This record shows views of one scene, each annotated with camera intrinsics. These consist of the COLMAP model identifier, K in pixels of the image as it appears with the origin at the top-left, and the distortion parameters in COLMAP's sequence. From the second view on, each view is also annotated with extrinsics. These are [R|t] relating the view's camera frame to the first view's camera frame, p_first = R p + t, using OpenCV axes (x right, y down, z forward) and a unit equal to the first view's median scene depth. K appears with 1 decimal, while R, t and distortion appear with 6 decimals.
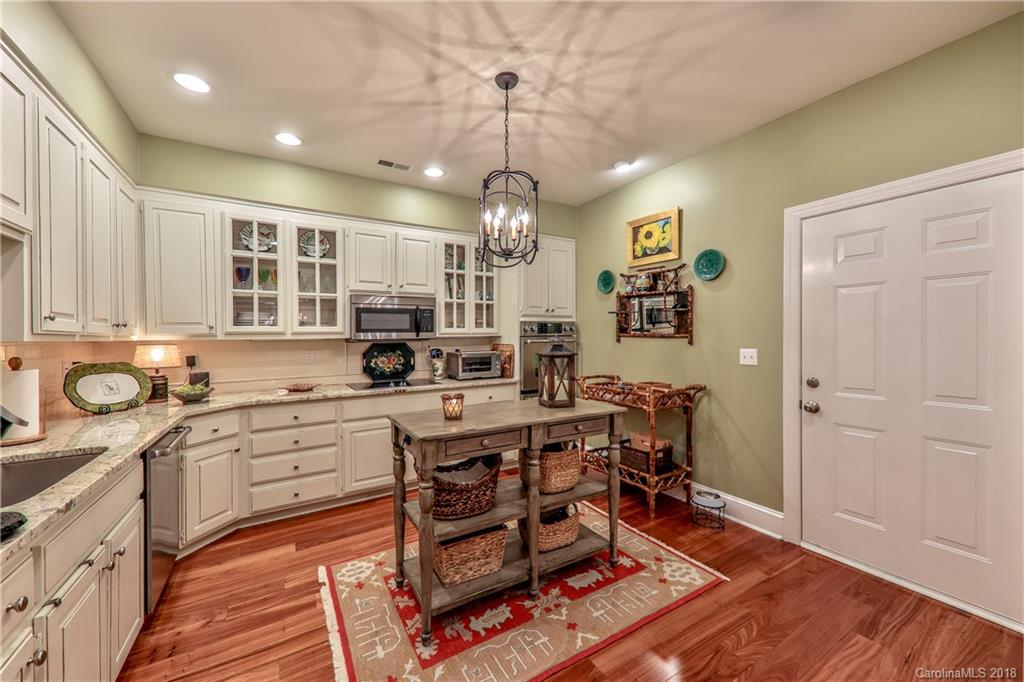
lens RADIAL K [[378.2, 0, 508.9], [0, 378.2, 333.8], [0, 0, 1]] dist [0.010996, -0.000733]
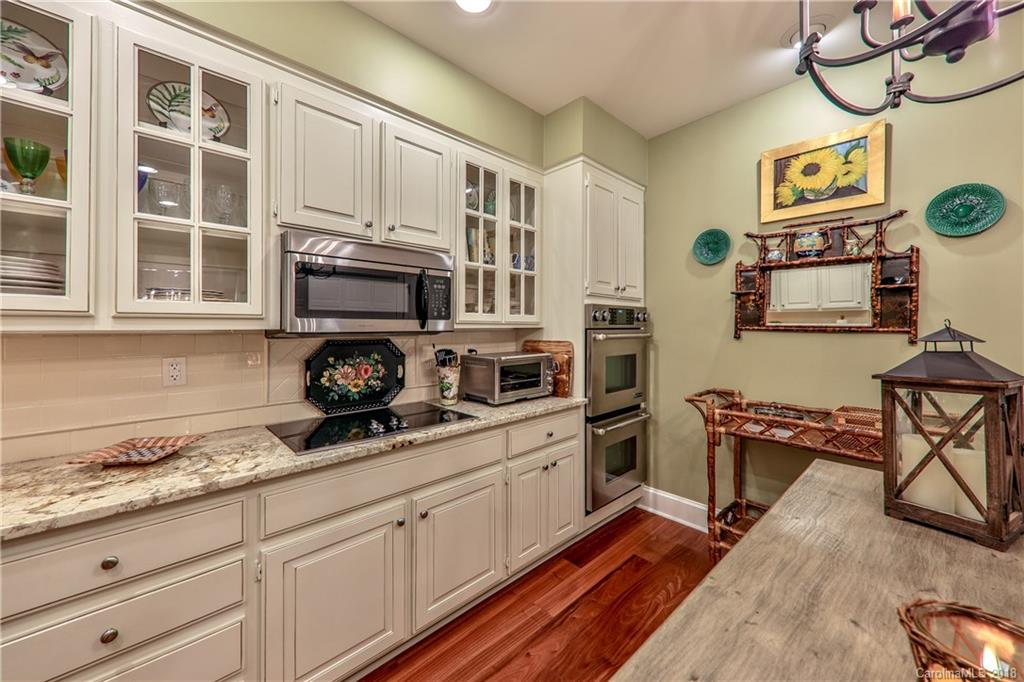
lens RADIAL K [[378.2, 0, 528.1], [0, 378.2, 324.7], [0, 0, 1]] dist [0.010996, -0.000733]
pose [[0.975336, 0.010216, 0.220491, -0.219510], [-0.008874, 0.999936, -0.007077, 0.005999], [-0.220549, 0.004946, 0.975363, 0.468429]]
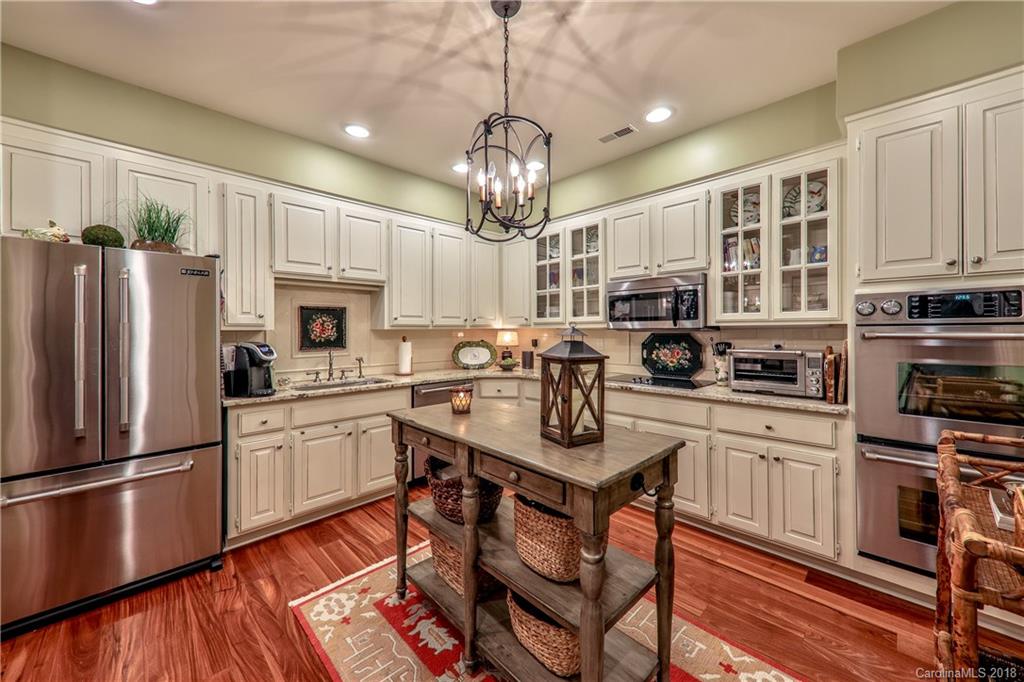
lens RADIAL K [[378.2, 0, 513.7], [0, 378.2, 320.8], [0, 0, 1]] dist [0.010996, -0.000733]
pose [[0.249663, -0.011406, -0.968266, 0.454413], [0.013807, 0.999871, -0.008219, -0.000962], [0.968234, -0.011317, 0.249788, 0.485616]]
